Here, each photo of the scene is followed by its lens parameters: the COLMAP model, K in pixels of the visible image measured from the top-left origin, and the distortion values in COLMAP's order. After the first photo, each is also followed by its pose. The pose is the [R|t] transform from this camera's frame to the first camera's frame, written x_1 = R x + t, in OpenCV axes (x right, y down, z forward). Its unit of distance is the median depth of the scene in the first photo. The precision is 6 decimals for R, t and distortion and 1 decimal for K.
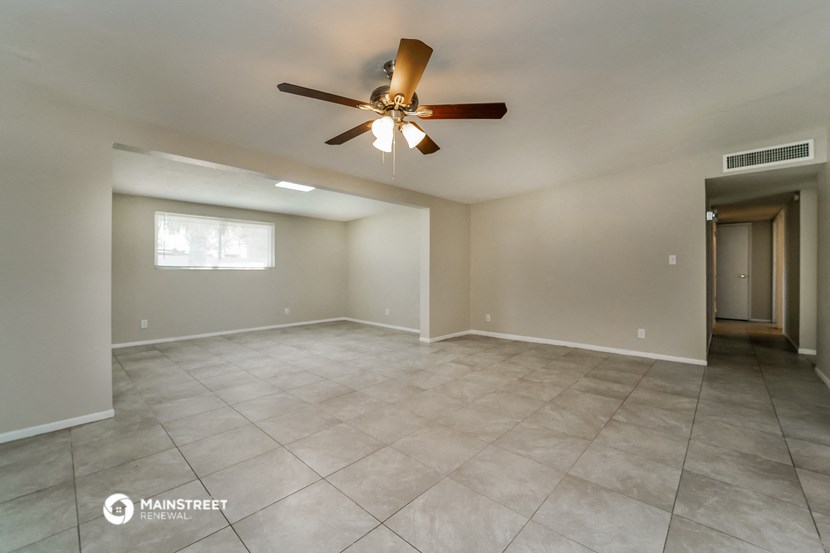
lens RADIAL K [[343.6, 0, 412.2], [0, 343.6, 270.4], [0, 0, 1]] dist [0.001070, 0.000243]
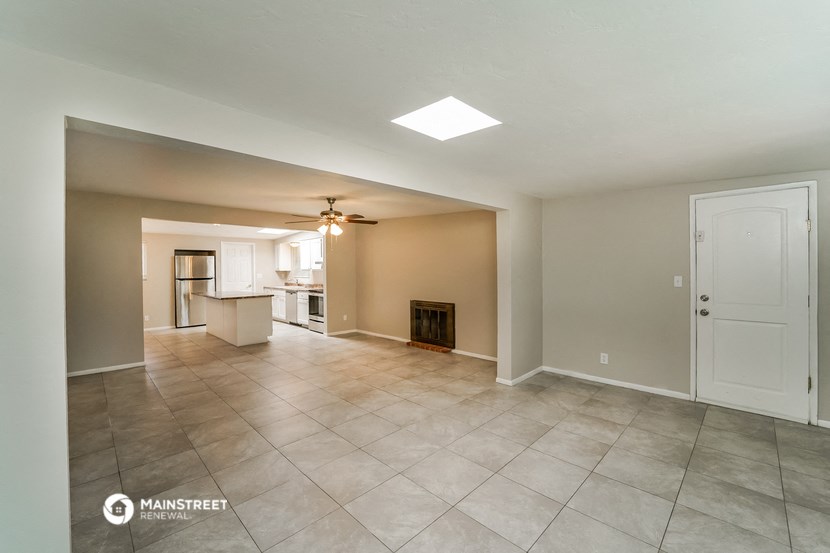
lens RADIAL K [[343.6, 0, 412.2], [0, 343.6, 270.4], [0, 0, 1]] dist [0.001070, 0.000243]
pose [[-0.999109, 0.010196, 0.040965, -0.429788], [0.010449, 0.999928, 0.005949, -0.090835], [-0.040902, 0.006371, -0.999143, 2.073124]]
